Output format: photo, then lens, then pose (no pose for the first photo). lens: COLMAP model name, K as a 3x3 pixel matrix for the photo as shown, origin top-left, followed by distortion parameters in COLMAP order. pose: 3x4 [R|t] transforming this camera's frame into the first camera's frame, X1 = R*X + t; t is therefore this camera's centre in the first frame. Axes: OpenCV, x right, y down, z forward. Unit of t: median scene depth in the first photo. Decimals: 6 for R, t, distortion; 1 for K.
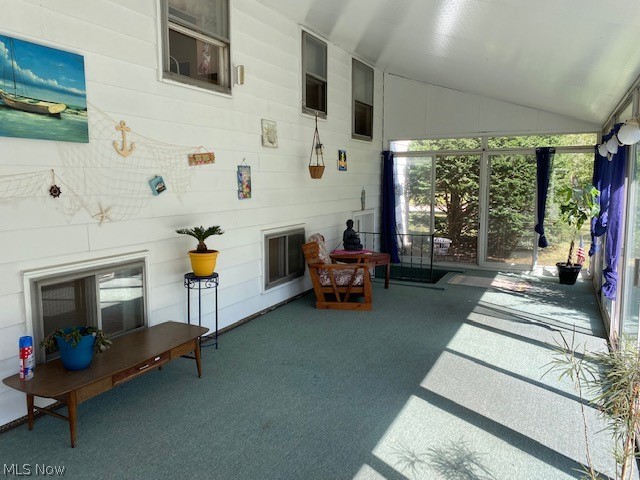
lens RADIAL K [[489.5, 0, 319.1], [0, 489.5, 235.2], [0, 0, 1]] dist [0.038357, -0.033514]
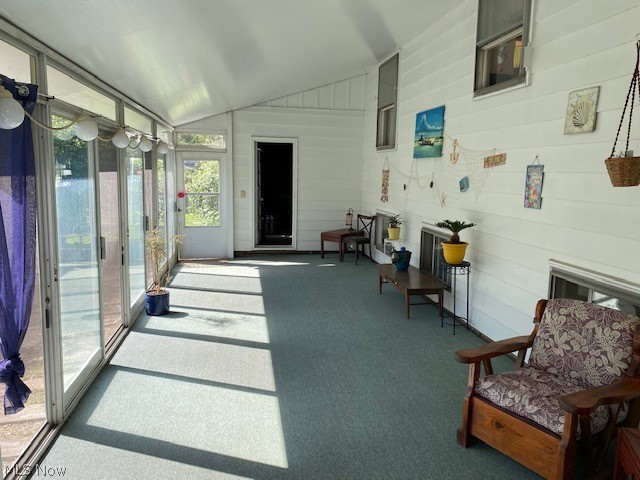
lens RADIAL K [[489.5, 0, 320.2], [0, 489.5, 241.2], [0, 0, 1]] dist [0.038357, -0.033514]
pose [[-0.813225, 0.062454, -0.578589, 0.666413], [-0.092505, 0.967711, 0.234475, -0.204256], [0.574551, 0.244204, -0.781189, 1.662792]]
